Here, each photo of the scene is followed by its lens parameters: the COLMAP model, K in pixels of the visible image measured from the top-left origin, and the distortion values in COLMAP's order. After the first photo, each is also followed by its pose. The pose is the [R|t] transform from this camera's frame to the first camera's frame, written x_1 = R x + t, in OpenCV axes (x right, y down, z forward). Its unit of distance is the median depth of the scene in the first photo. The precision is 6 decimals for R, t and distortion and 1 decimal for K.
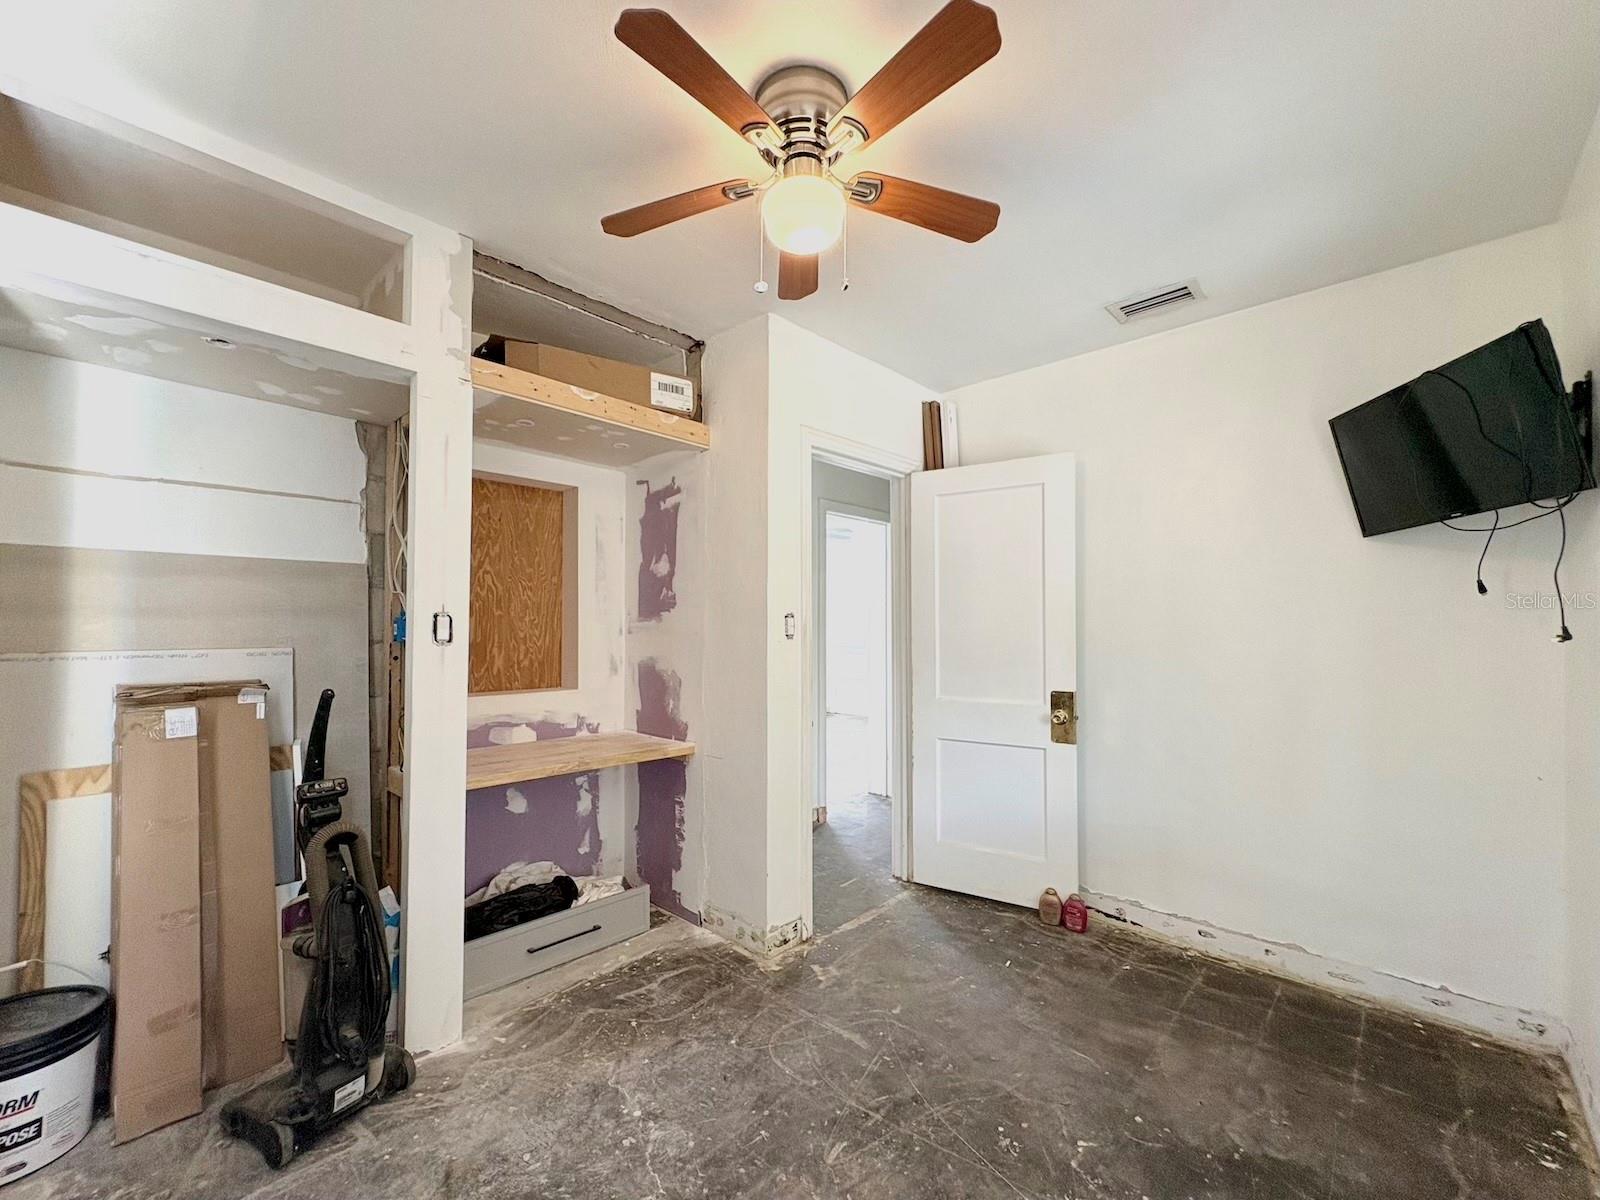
lens RADIAL K [[648.8, 0, 799.7], [0, 648.8, 609.1], [0, 0, 1]] dist [0.001972, -0.000875]
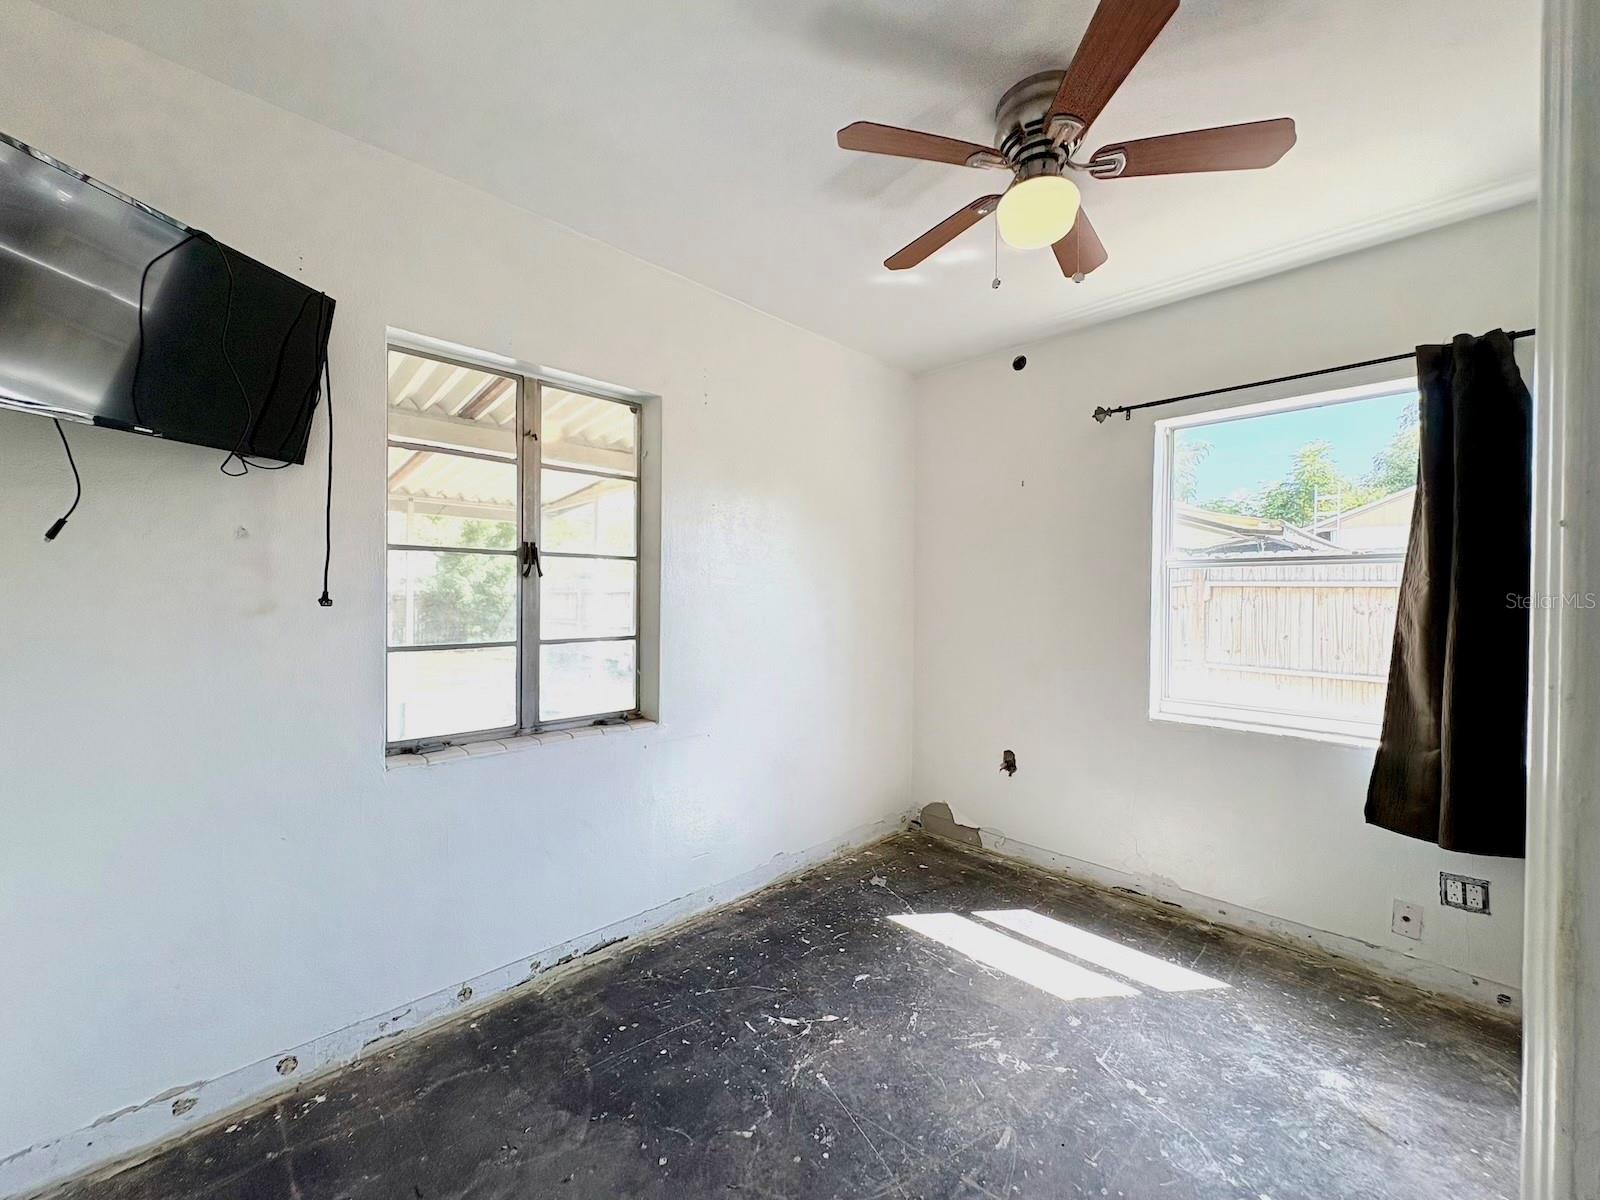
lens RADIAL K [[648.8, 0, 800.4], [0, 648.8, 597.3], [0, 0, 1]] dist [0.001972, -0.000875]
pose [[-0.999416, -0.007435, 0.033355, 0.330554], [-0.007737, 0.999930, -0.008960, 0.038791], [-0.033286, -0.009213, -0.999403, 1.960911]]
